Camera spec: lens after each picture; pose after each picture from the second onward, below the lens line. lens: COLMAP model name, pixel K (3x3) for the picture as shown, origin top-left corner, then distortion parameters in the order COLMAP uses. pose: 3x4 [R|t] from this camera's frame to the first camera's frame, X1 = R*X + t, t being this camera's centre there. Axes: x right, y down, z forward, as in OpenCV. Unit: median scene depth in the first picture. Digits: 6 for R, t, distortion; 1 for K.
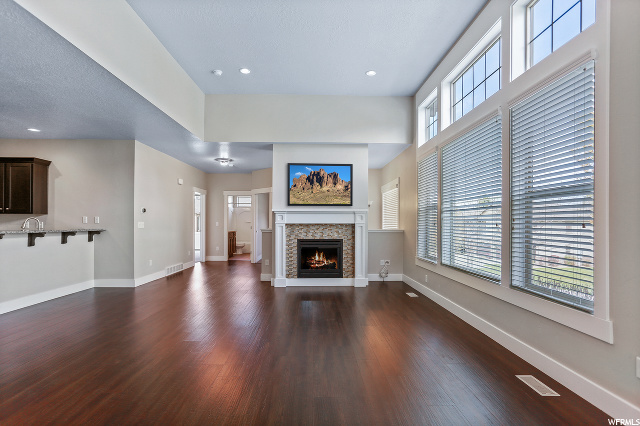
lens RADIAL K [[315.4, 0, 311.2], [0, 315.4, 223.2], [0, 0, 1]] dist [-0.000863, 0.000568]
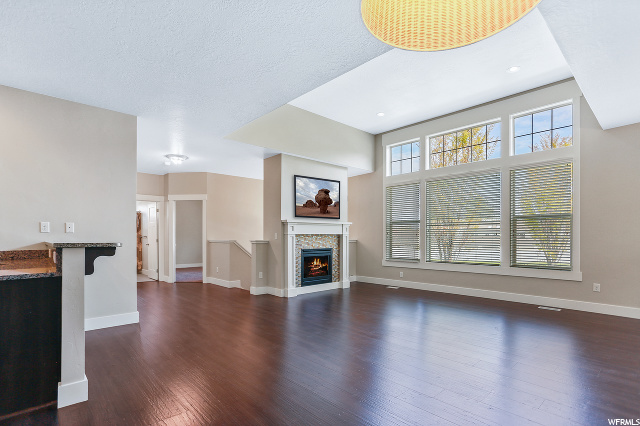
lens RADIAL K [[325.7, 0, 321.9], [0, 325.7, 237.0], [0, 0, 1]] dist [-0.001878, -0.000193]
pose [[0.731046, -0.002916, 0.682322, -0.731488], [0.003849, 0.999993, 0.000150, 0.010700], [-0.682317, 0.002517, 0.731052, 0.168921]]
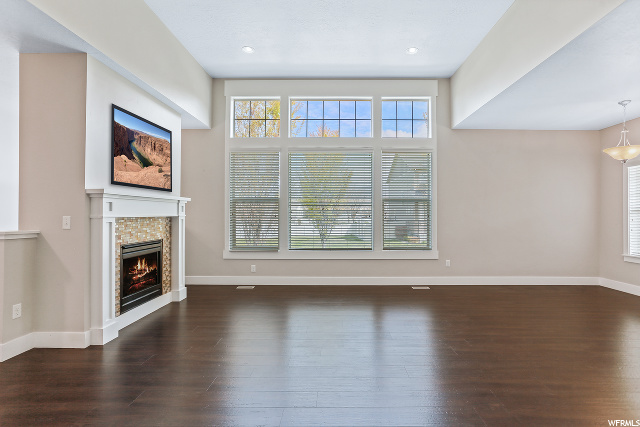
lens RADIAL K [[339.7, 0, 336.1], [0, 339.7, 214.6], [0, 0, 1]] dist [0.060481, 0.000572]
pose [[-0.000441, -0.003060, 0.999995, -0.665897], [-0.000495, 0.999995, 0.003059, -0.005451], [-1.000000, -0.000494, -0.000442, 0.620642]]
